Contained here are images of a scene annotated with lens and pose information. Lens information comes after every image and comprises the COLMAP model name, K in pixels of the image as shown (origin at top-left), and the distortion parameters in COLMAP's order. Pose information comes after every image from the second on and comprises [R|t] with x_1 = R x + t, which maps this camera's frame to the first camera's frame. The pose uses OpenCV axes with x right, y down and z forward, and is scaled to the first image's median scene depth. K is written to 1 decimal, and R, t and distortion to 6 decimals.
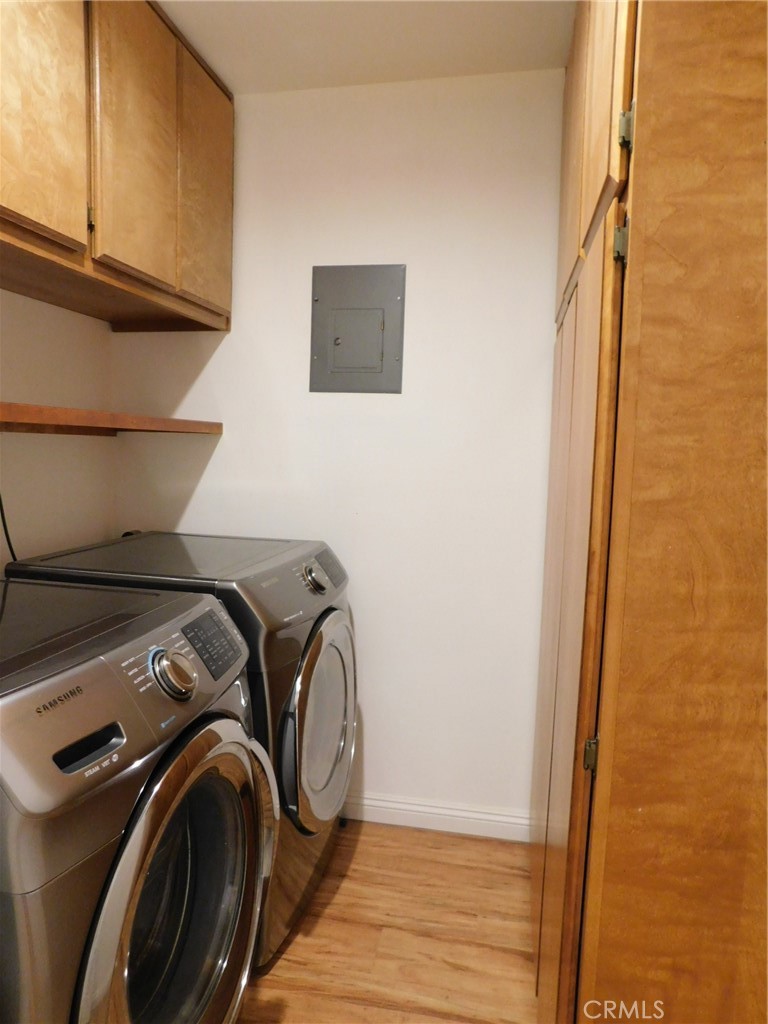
lens RADIAL K [[686.6, 0, 383.3], [0, 686.6, 514.8], [0, 0, 1]] dist [-0.000789, 0.001066]
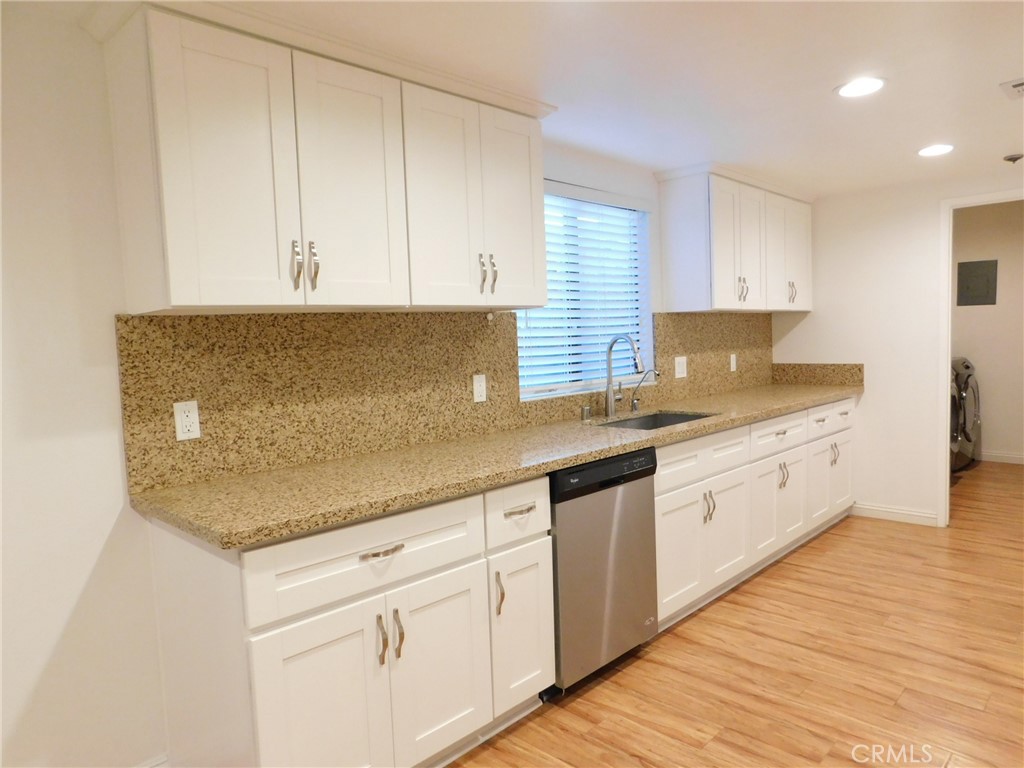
lens RADIAL K [[686.6, 0, 513.7], [0, 686.6, 382.5], [0, 0, 1]] dist [-0.000789, 0.001066]
pose [[0.837546, -0.013578, -0.546199, -0.118053], [-0.002853, 0.999569, -0.029223, 0.281312], [0.546360, 0.026033, 0.837146, -2.972459]]
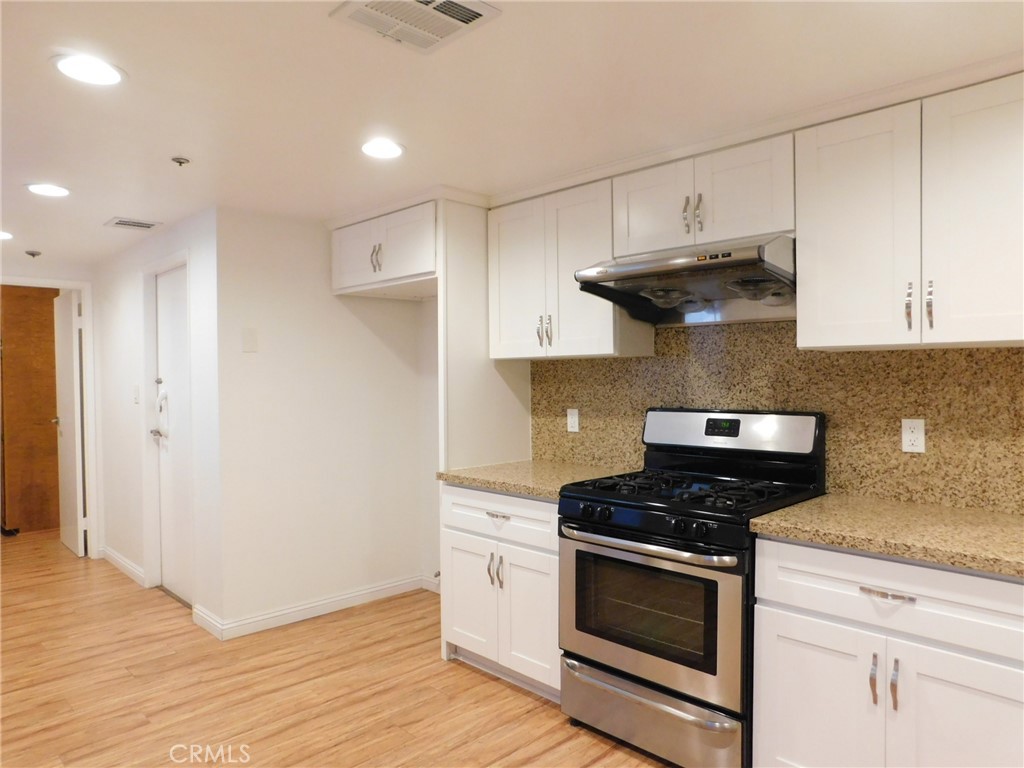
lens RADIAL K [[686.6, 0, 513.3], [0, 686.6, 386.7], [0, 0, 1]] dist [-0.000789, 0.001066]
pose [[0.573946, -0.048641, 0.817448, -1.089860], [0.111102, 0.993630, -0.018882, 0.273778], [-0.811322, 0.101657, 0.575693, -3.295541]]
